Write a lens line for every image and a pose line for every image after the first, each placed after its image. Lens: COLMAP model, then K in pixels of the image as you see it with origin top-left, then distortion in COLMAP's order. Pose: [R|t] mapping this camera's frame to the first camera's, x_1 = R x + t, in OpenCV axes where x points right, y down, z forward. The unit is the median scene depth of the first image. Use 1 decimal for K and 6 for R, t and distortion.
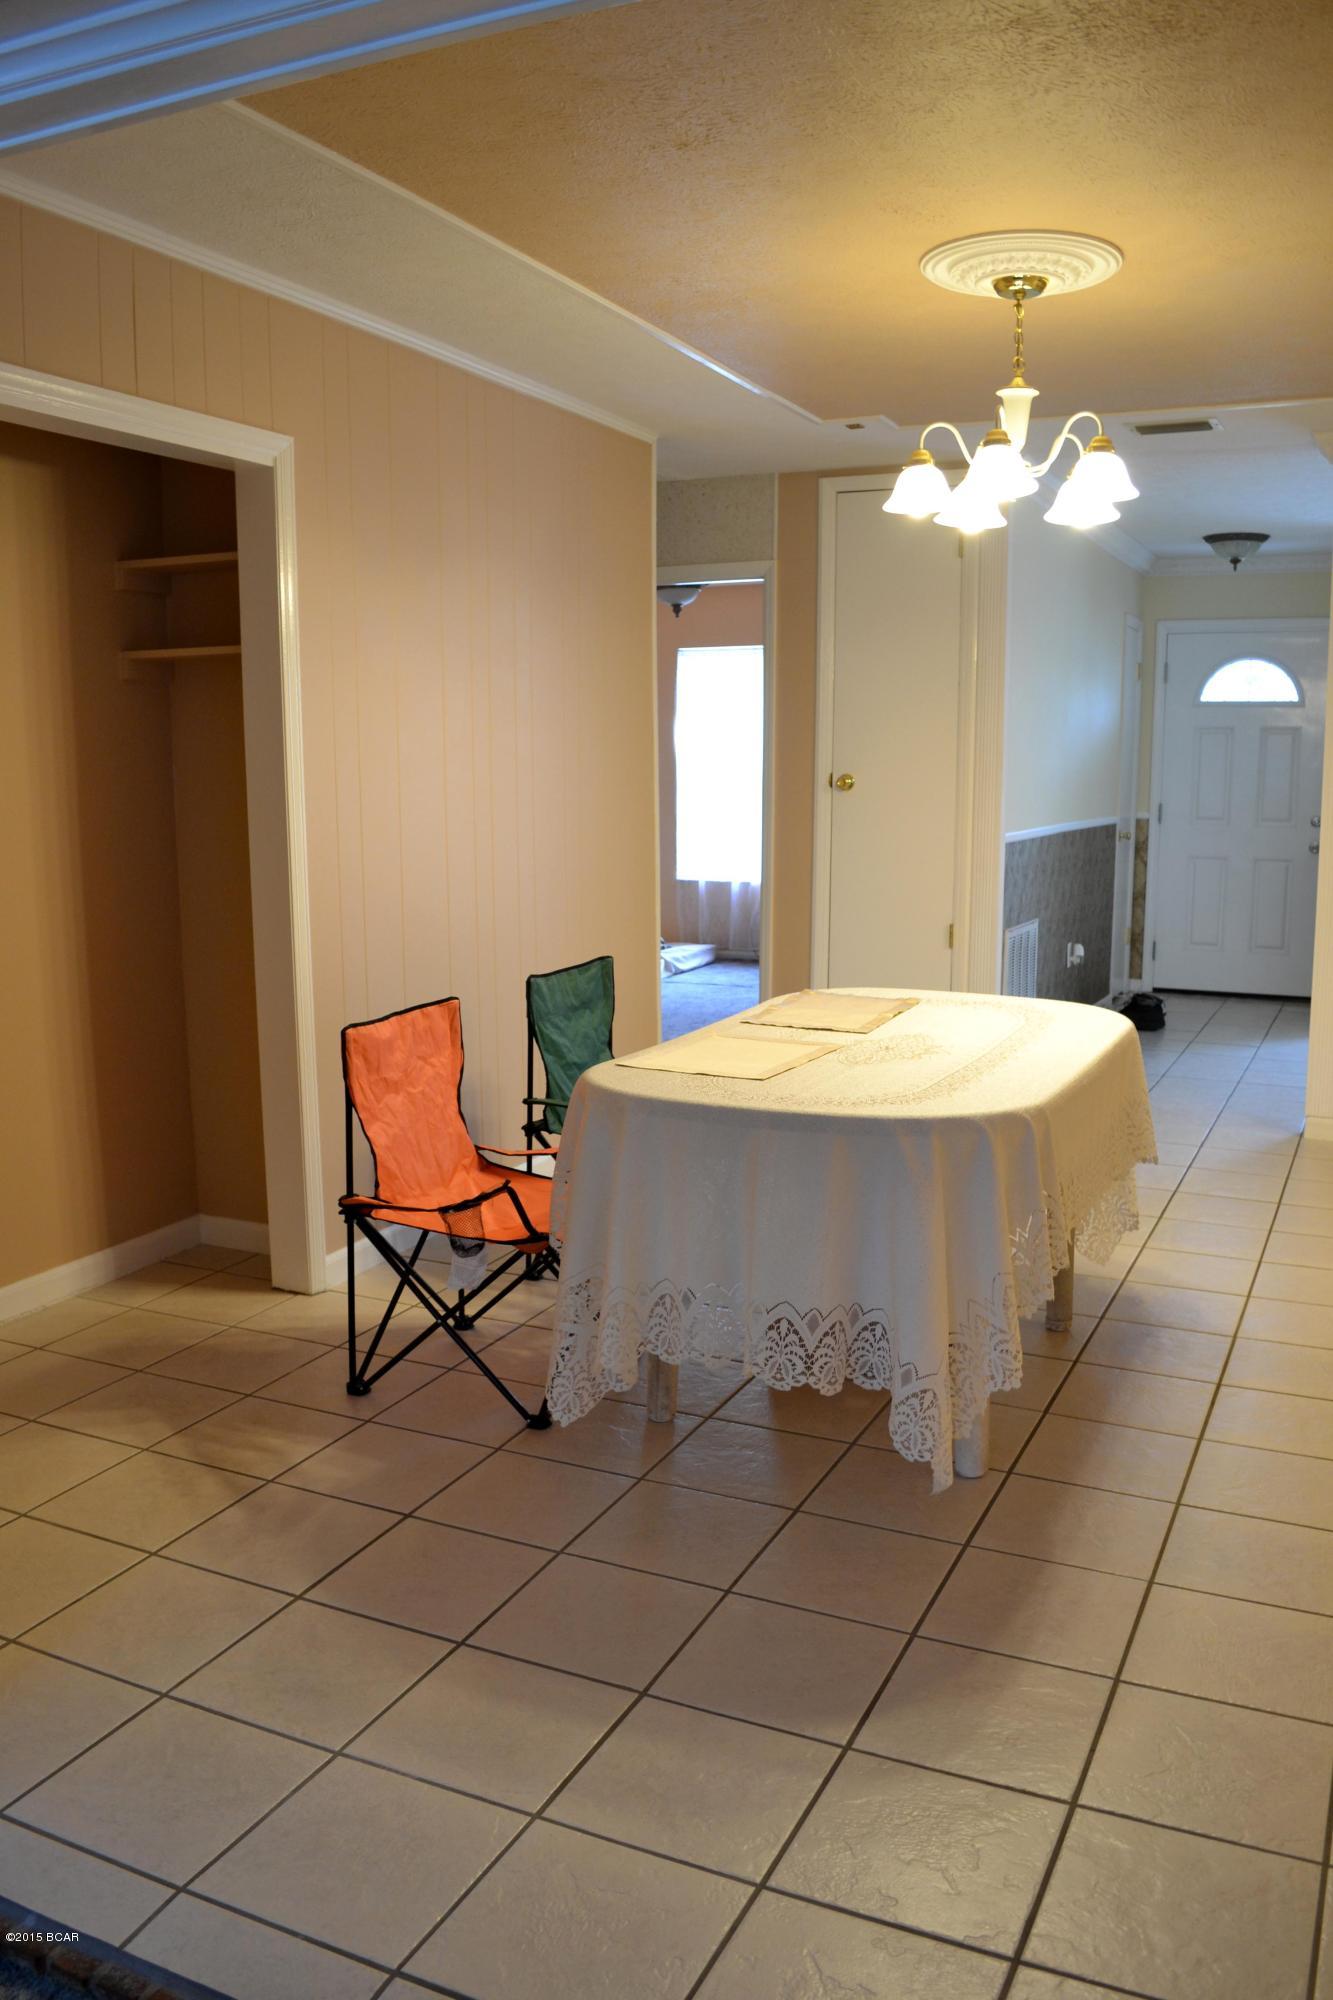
lens RADIAL K [[1615.2, 0, 660.7], [0, 1615.2, 1000.4], [0, 0, 1]] dist [-0.077946, 0.018311]
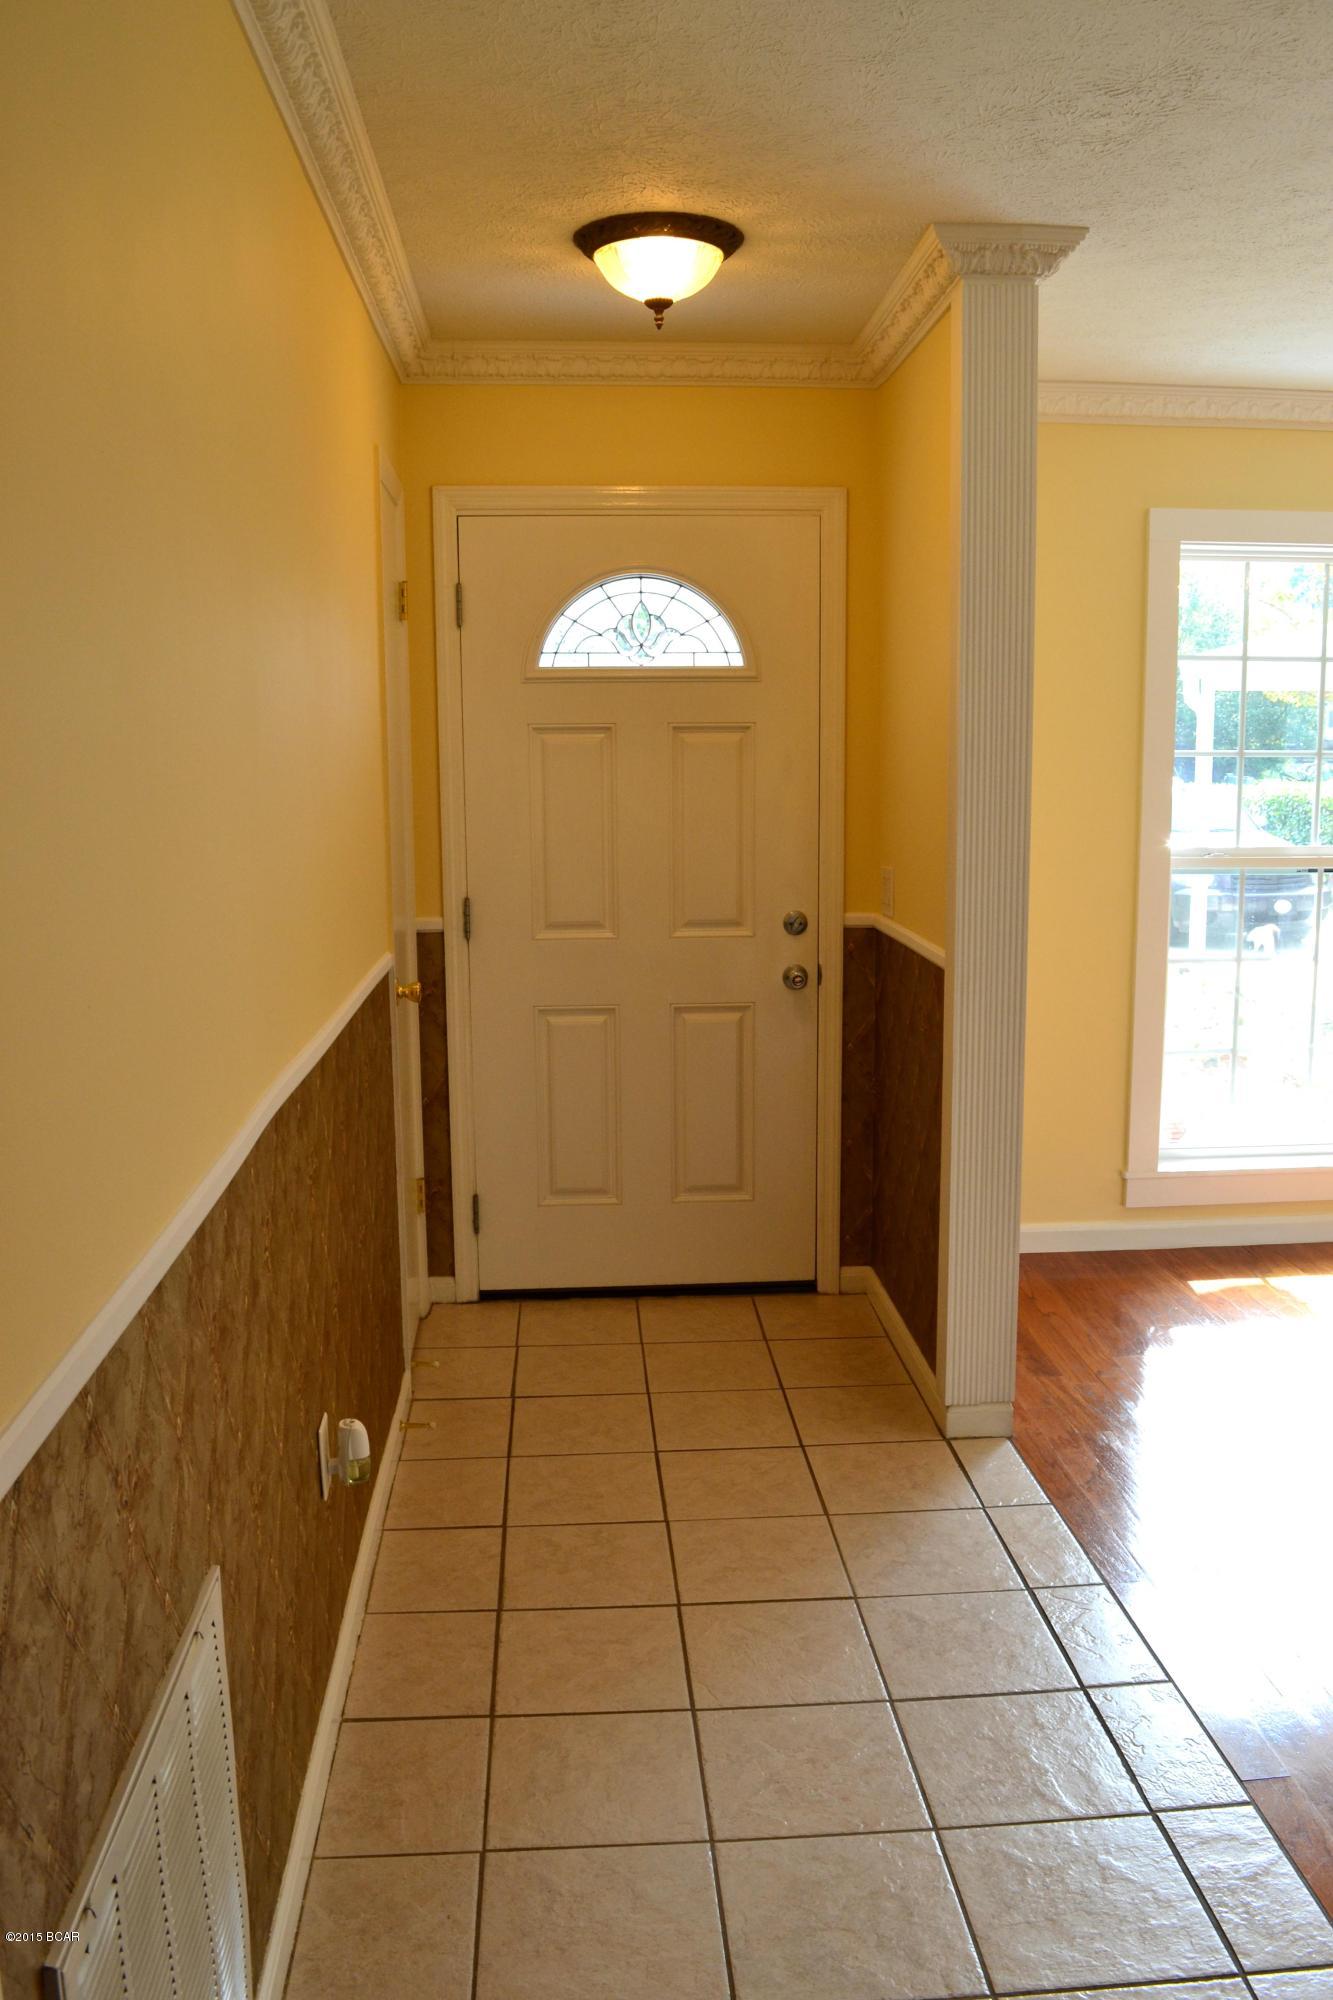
lens RADIAL K [[1615.2, 0, 665.8], [0, 1615.2, 999.4], [0, 0, 1]] dist [-0.077946, 0.018311]
pose [[0.874964, -0.089760, 0.475796, 0.141647], [0.084721, 0.995888, 0.032079, -0.103695], [-0.476719, 0.012242, 0.878971, 0.572047]]
